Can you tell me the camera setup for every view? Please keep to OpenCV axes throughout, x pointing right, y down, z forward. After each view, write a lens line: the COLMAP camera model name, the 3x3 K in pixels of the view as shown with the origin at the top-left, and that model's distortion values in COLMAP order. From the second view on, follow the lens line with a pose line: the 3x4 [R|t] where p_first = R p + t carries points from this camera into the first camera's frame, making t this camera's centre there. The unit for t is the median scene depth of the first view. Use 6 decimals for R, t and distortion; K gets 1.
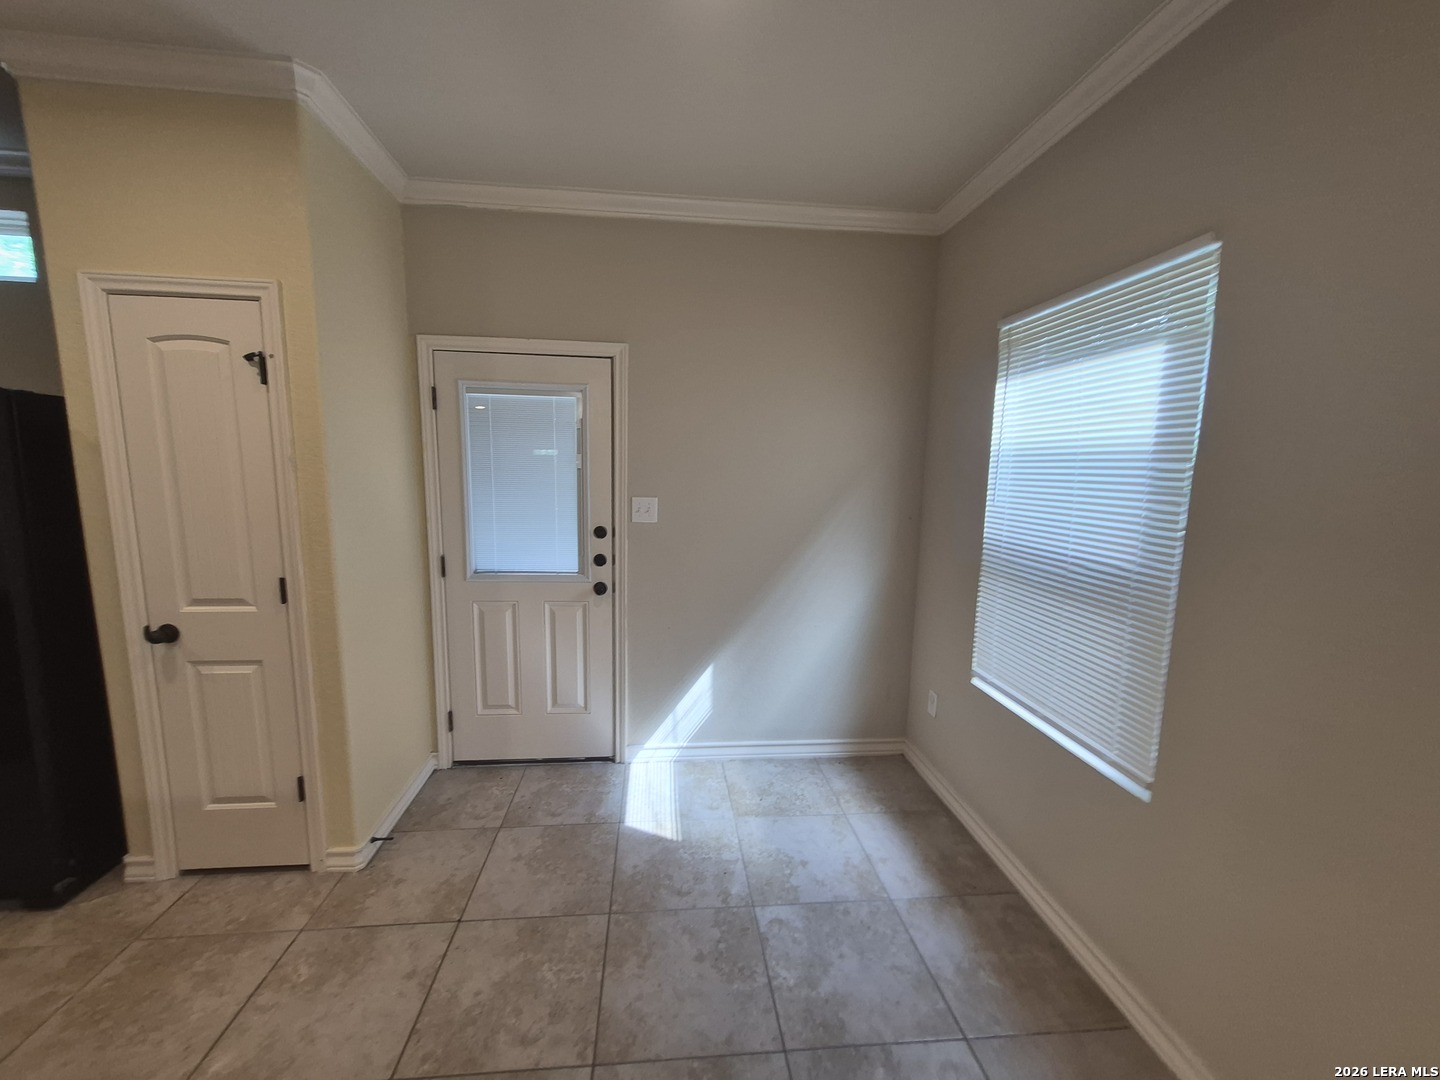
lens RADIAL K [[530.2, 0, 721.5], [0, 530.2, 535.5], [0, 0, 1]] dist [-0.015399, -0.000003]
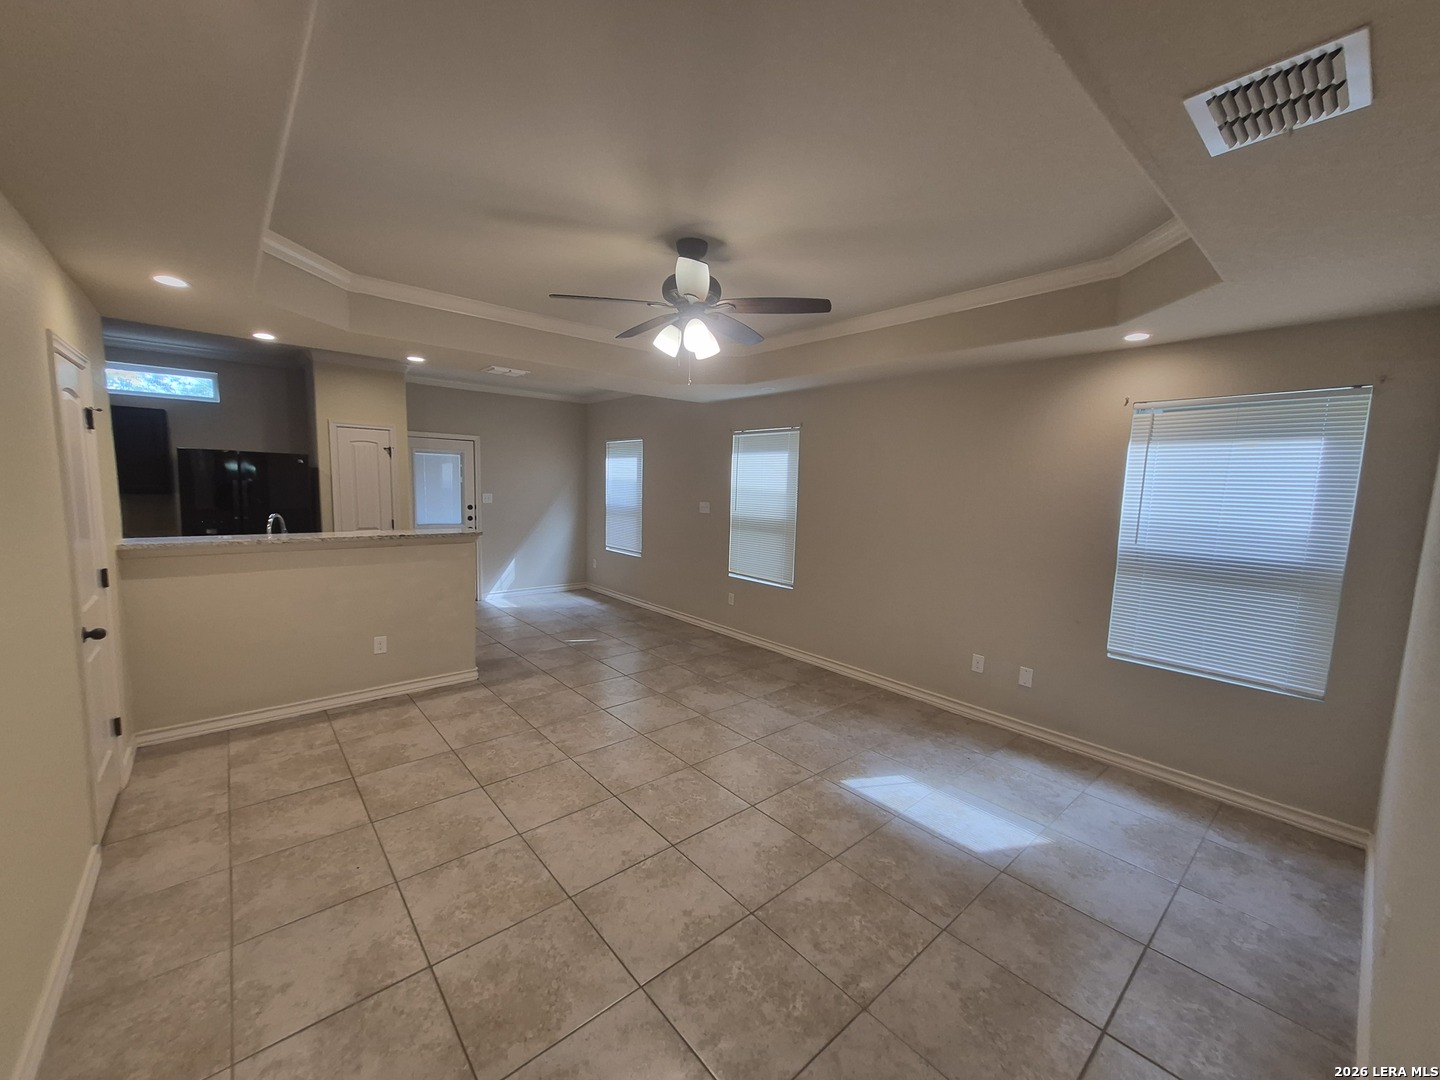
lens RADIAL K [[569.4, 0, 699.6], [0, 569.4, 556.6], [0, 0, 1]] dist [0.003987, 0.000237]
pose [[0.841965, -0.072267, 0.534670, -1.014914], [0.062273, 0.997383, 0.036744, 0.258908], [-0.535926, 0.002358, 0.844262, -2.494181]]
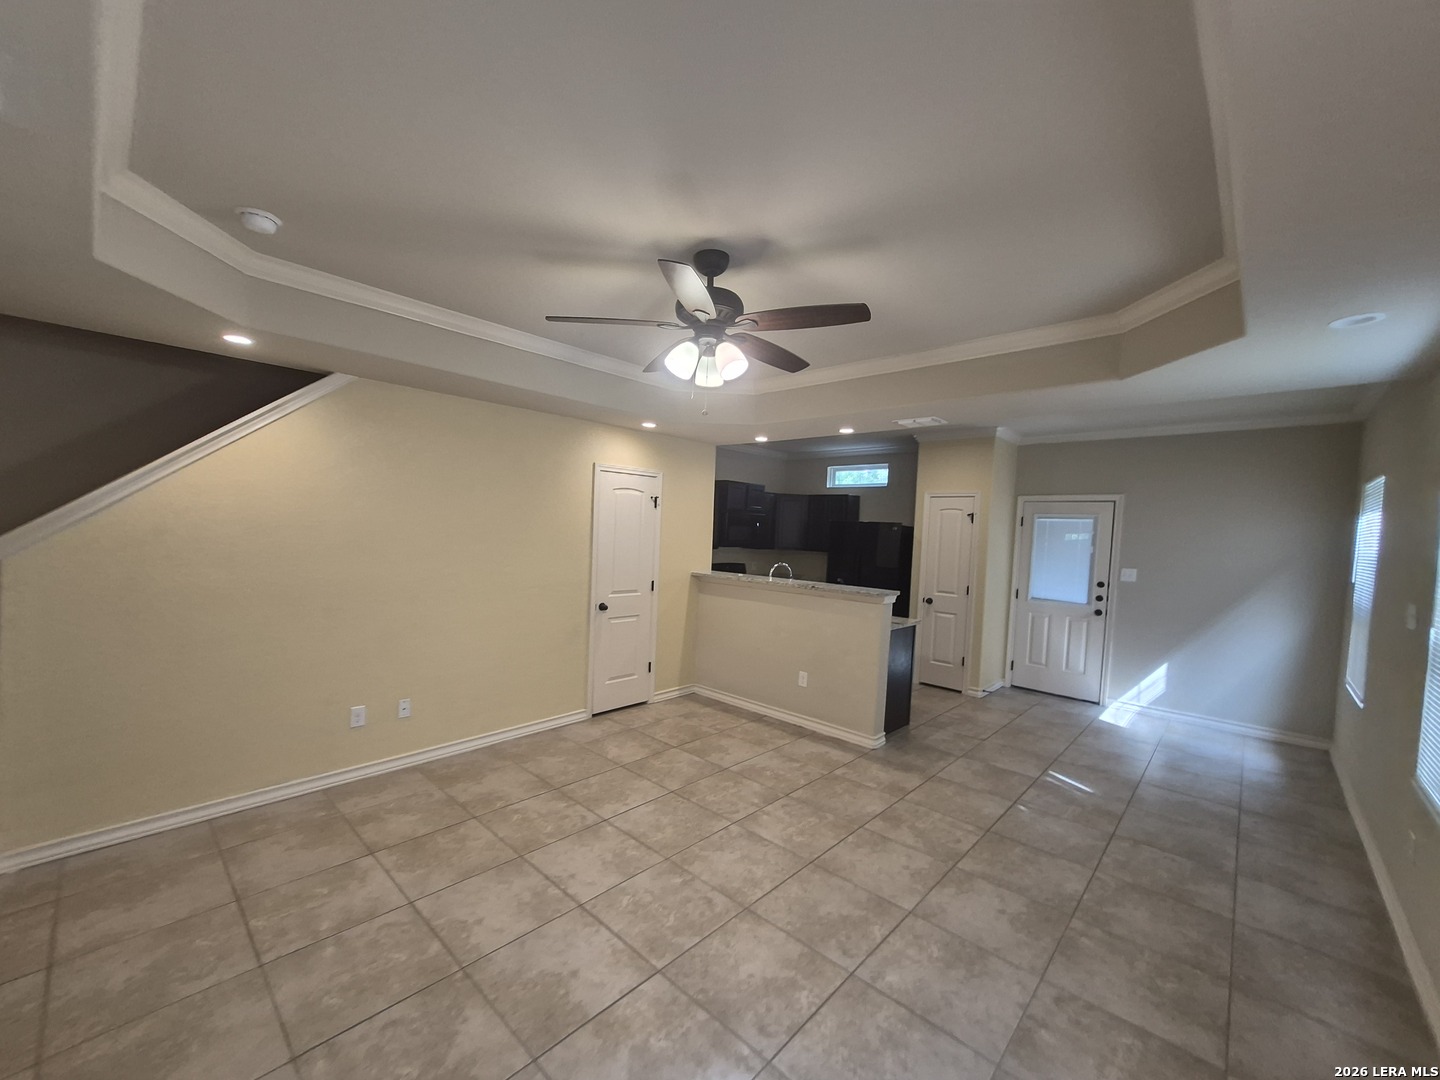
lens RADIAL K [[569.4, 0, 702.2], [0, 569.4, 560.8], [0, 0, 1]] dist [0.003987, 0.000237]
pose [[0.629020, 0.046281, -0.776010, 0.654727], [-0.124721, 0.991304, -0.041975, 0.240562], [0.767319, 0.123188, 0.629322, -2.033231]]
